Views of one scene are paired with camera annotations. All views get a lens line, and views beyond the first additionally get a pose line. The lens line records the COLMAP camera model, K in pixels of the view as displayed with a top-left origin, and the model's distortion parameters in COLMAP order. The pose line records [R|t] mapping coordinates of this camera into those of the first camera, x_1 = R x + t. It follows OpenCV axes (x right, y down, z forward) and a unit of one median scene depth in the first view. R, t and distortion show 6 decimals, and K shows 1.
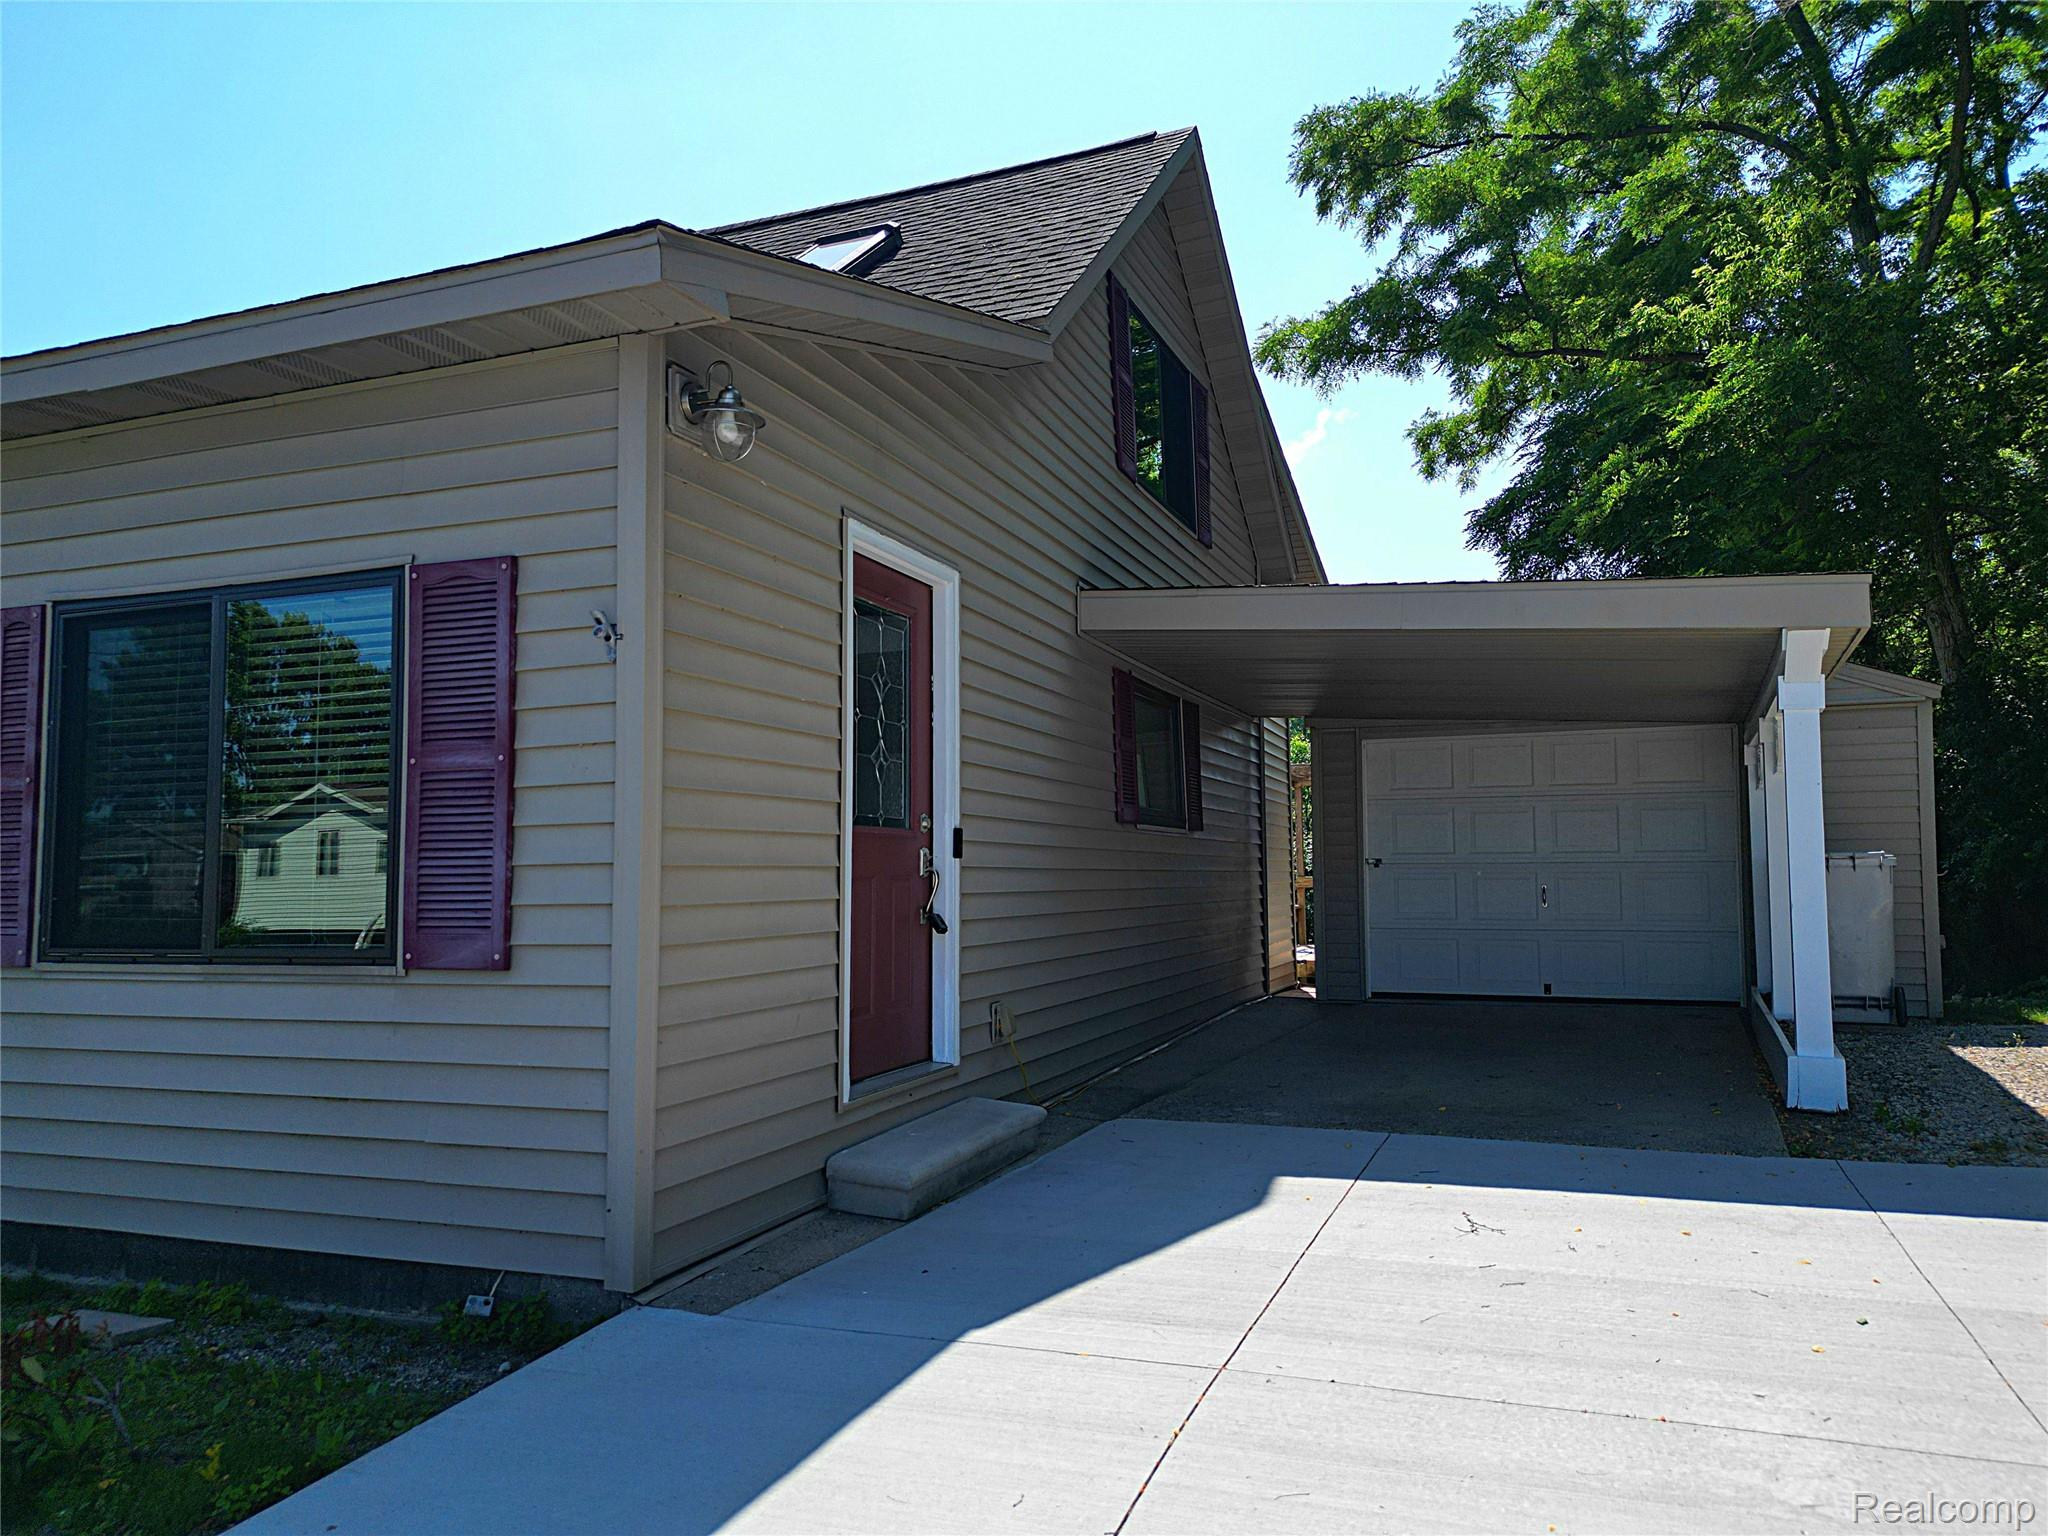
lens RADIAL K [[1413.8, 0, 1030.0], [0, 1413.8, 771.5], [0, 0, 1]] dist [0.088323, -0.094882]
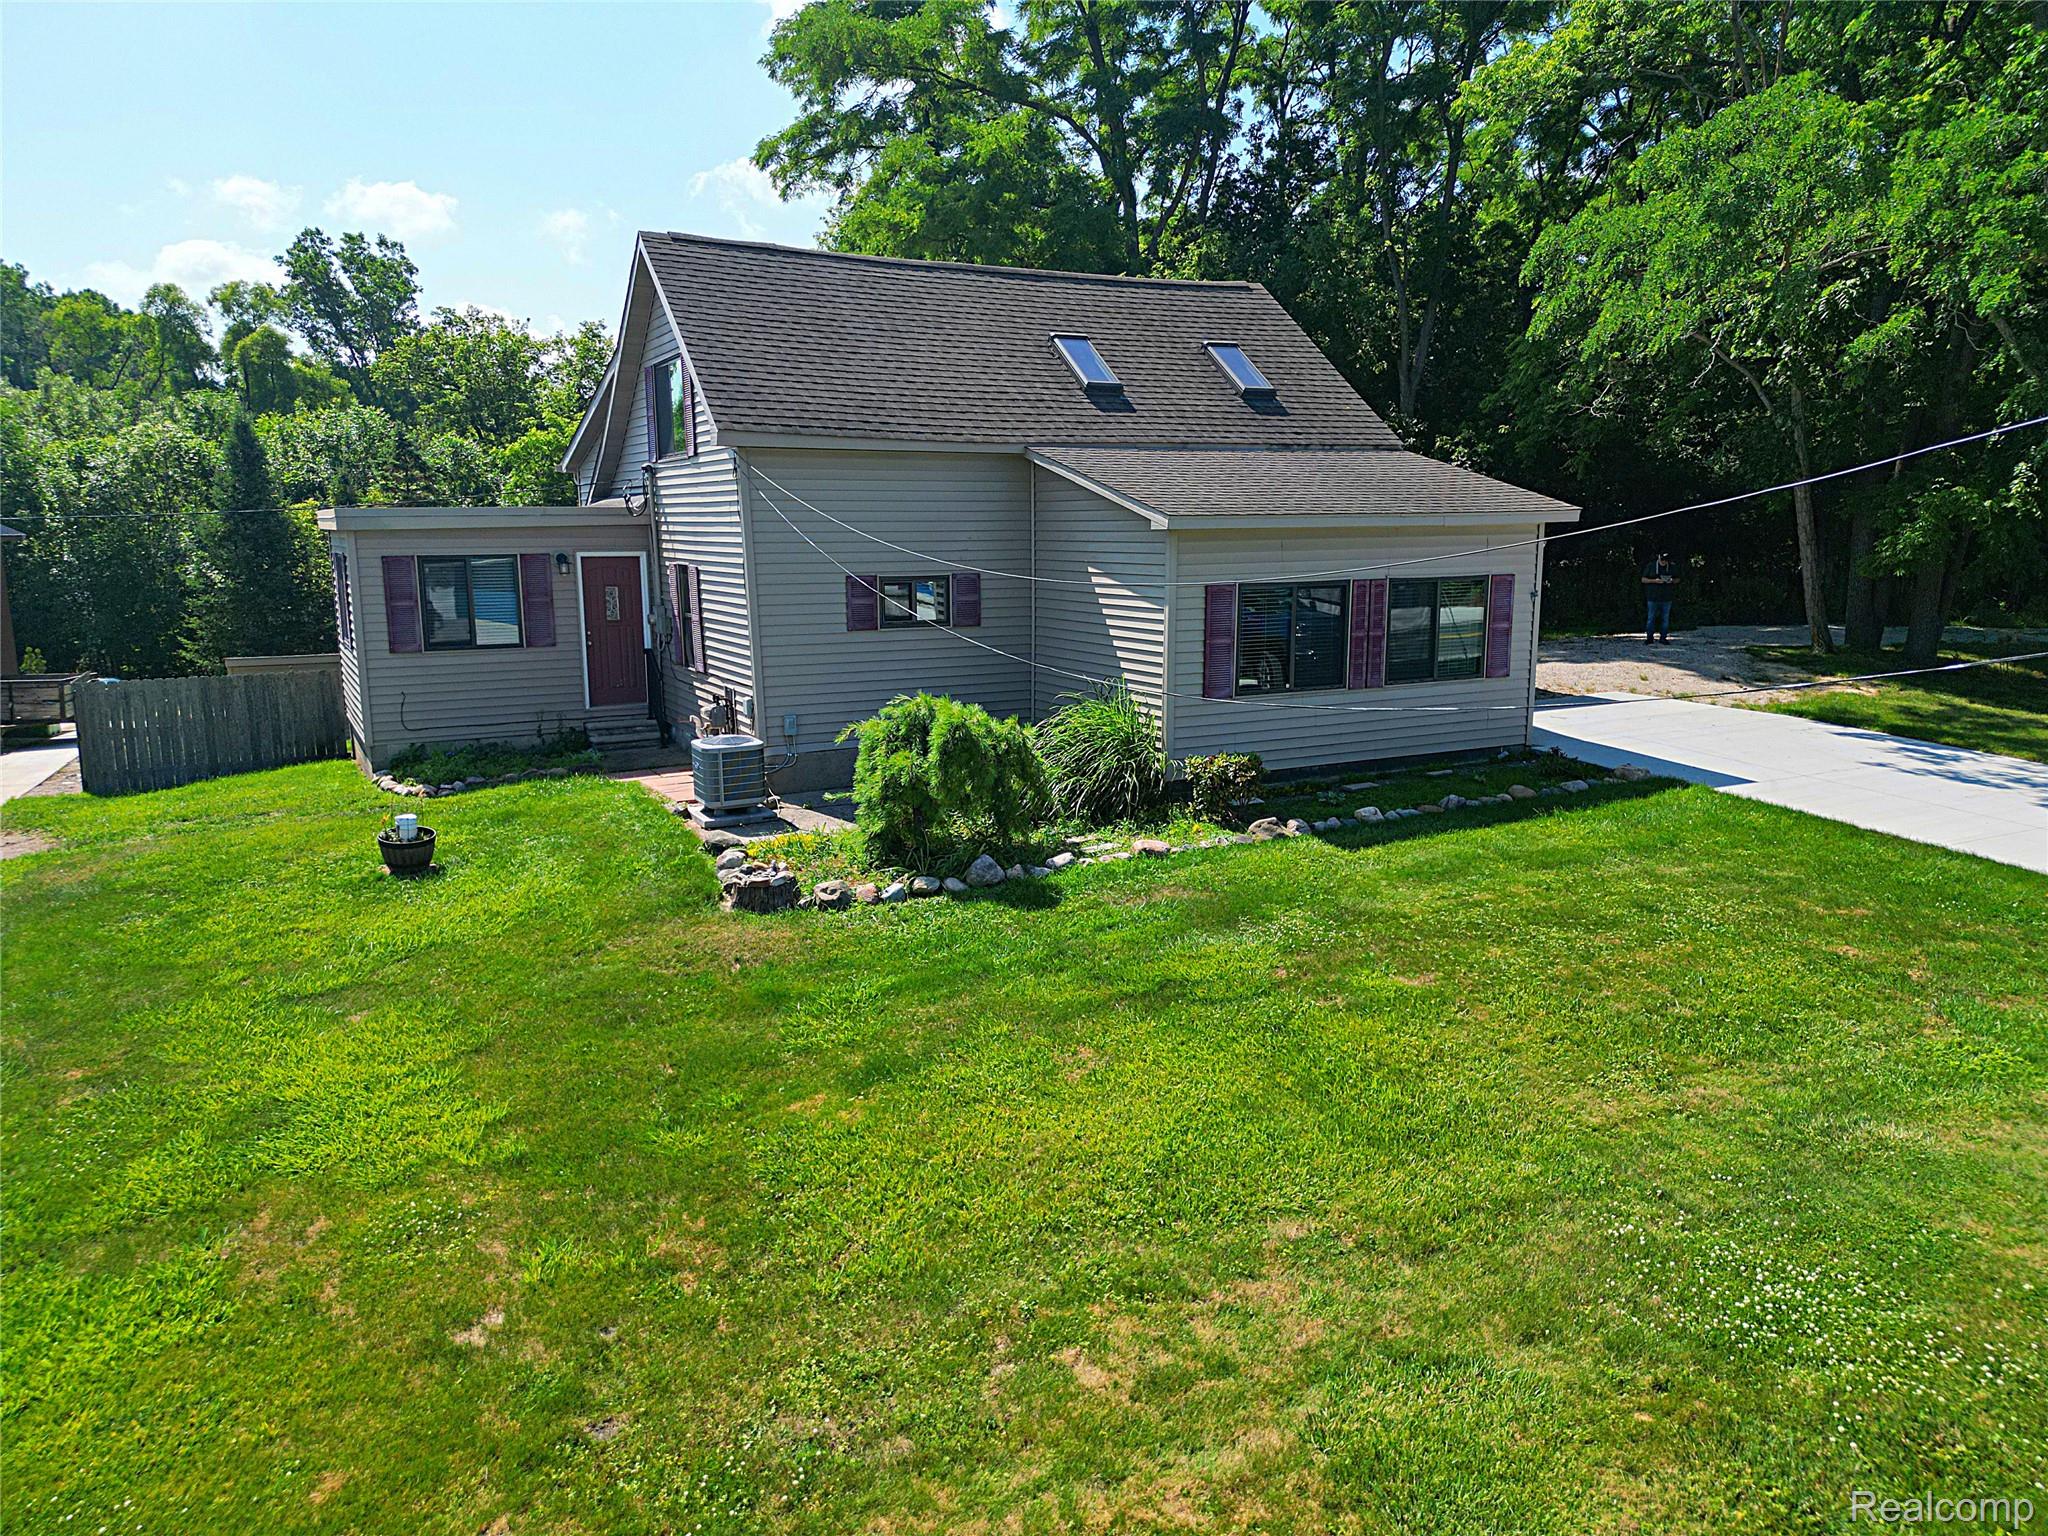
lens RADIAL K [[1413.8, 0, 1030.0], [0, 1413.8, 771.5], [0, 0, 1]] dist [0.088323, -0.094882]
pose [[0.673450, -0.125901, 0.728432, -4.249730], [-0.056574, 0.973722, 0.220601, -0.415920], [-0.737065, -0.189774, 0.648631, -0.691585]]
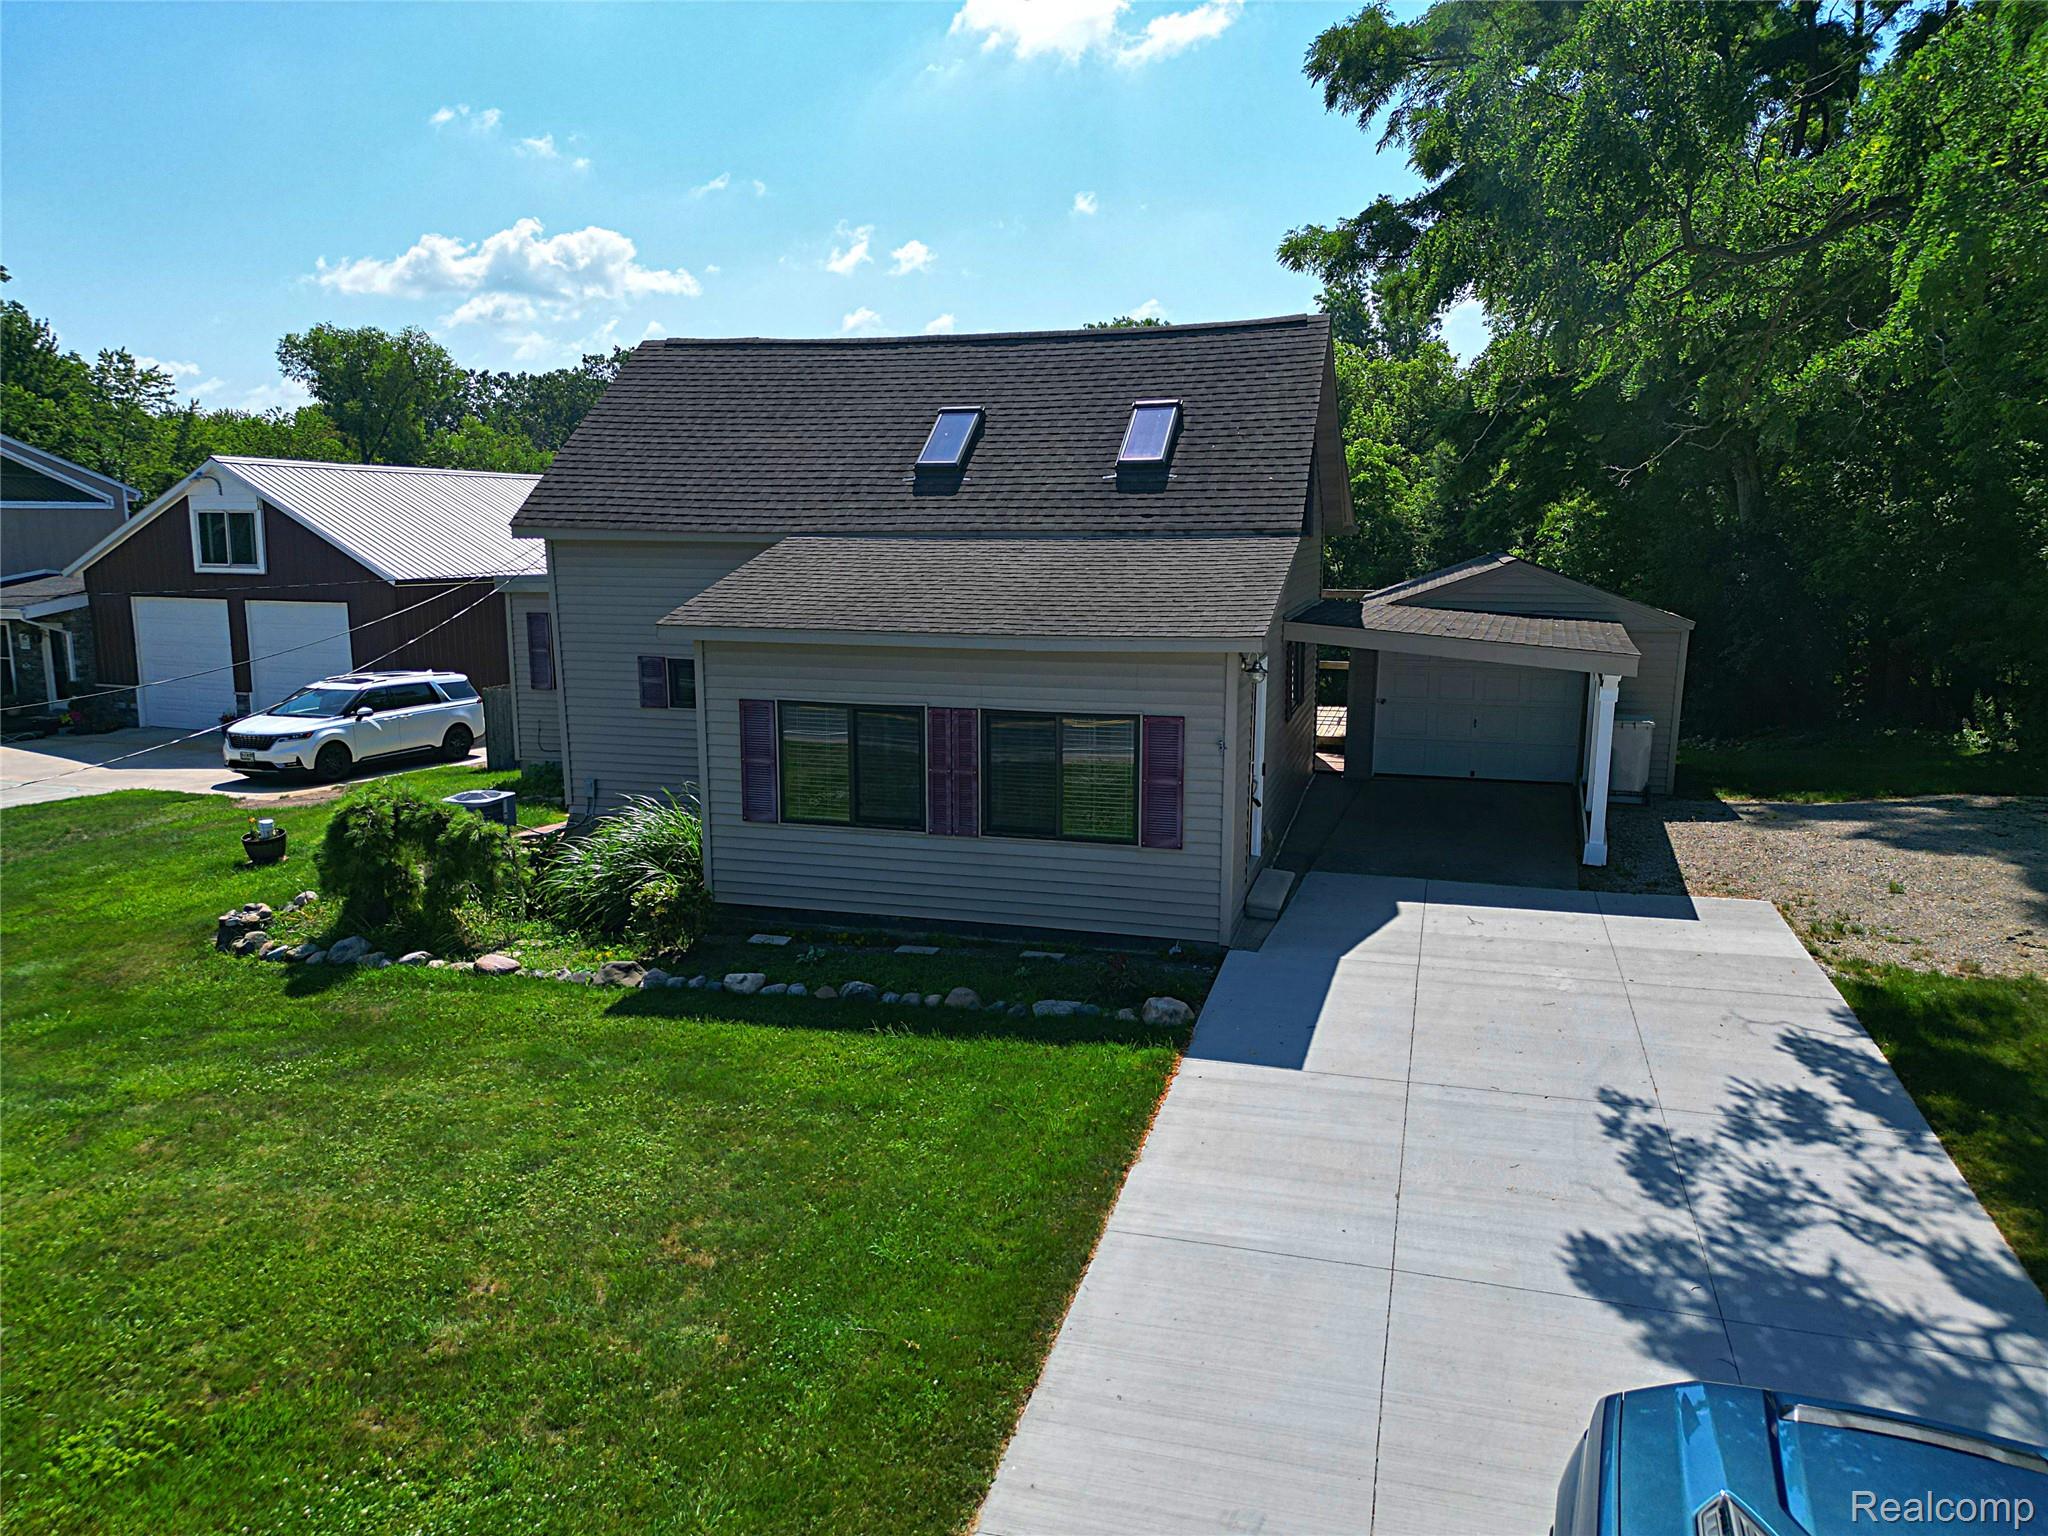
lens RADIAL K [[1413.8, 0, 1030.0], [0, 1413.8, 771.5], [0, 0, 1]] dist [0.088323, -0.094882]
pose [[0.996465, -0.004085, 0.083914, -0.935049], [-0.016843, 0.968825, 0.247174, -0.769676], [-0.082308, -0.247713, 0.965331, -1.878306]]
